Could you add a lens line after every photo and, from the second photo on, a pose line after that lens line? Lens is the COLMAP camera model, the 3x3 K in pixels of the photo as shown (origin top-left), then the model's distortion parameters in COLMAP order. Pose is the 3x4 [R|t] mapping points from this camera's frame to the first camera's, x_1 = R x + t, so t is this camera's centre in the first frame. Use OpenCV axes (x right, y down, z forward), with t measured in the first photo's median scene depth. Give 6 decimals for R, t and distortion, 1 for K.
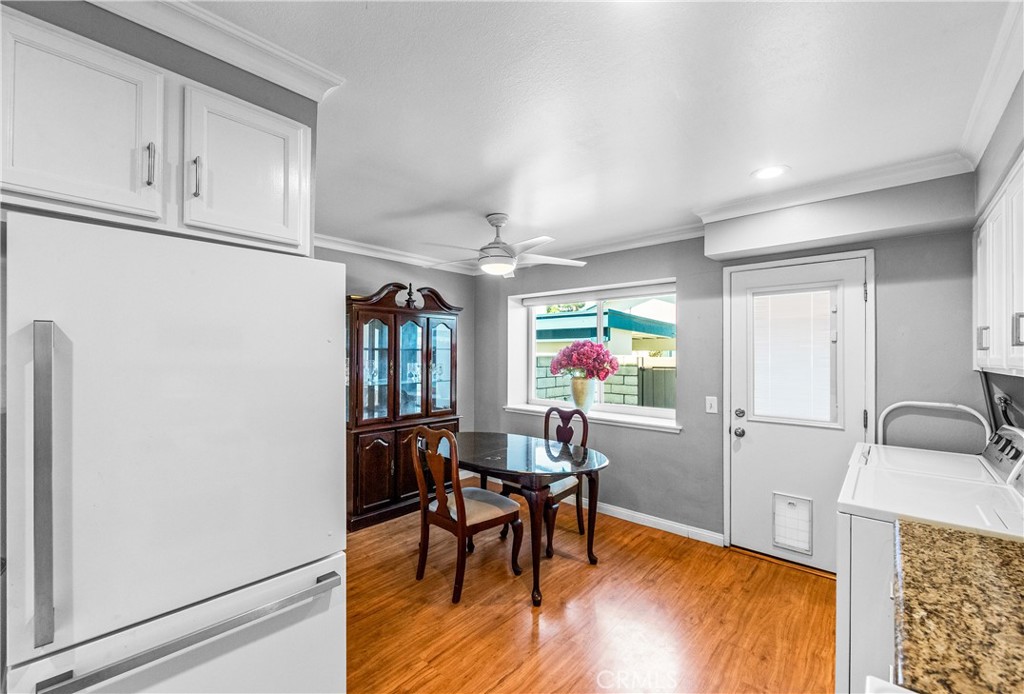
lens RADIAL K [[418.9, 0, 512.1], [0, 418.9, 351.0], [0, 0, 1]] dist [-0.000323, -0.000003]
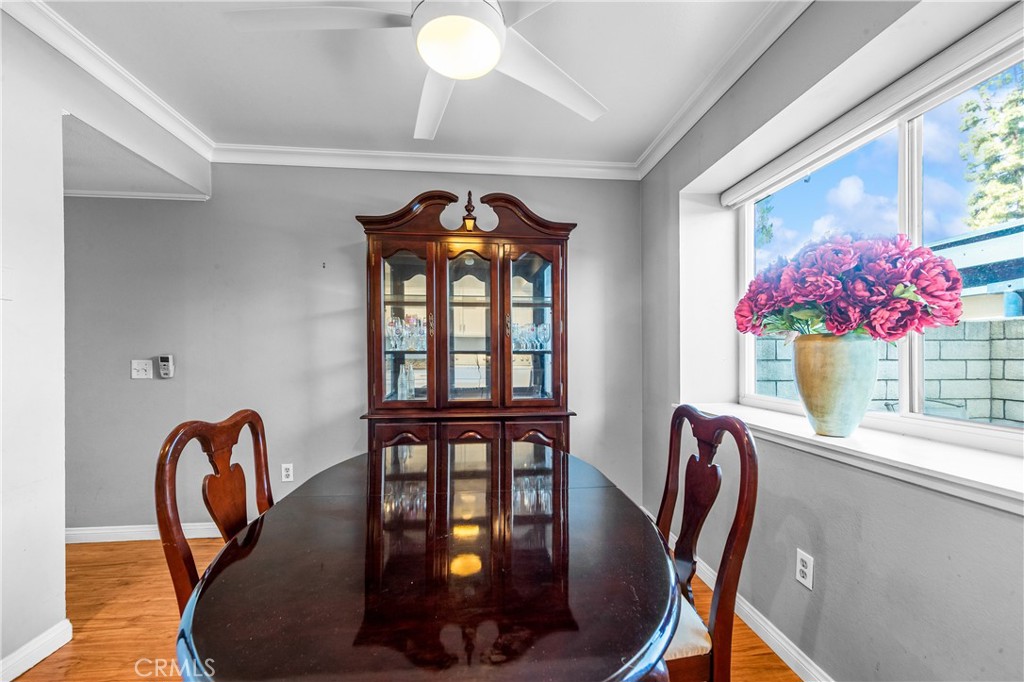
lens RADIAL K [[408.9, 0, 516.6], [0, 408.9, 355.7], [0, 0, 1]] dist [-0.003217, 0.000183]
pose [[0.744792, -0.002921, -0.667290, 0.212717], [0.008975, 0.999944, 0.005640, 0.079339], [0.667236, -0.010189, 0.744777, 0.577630]]
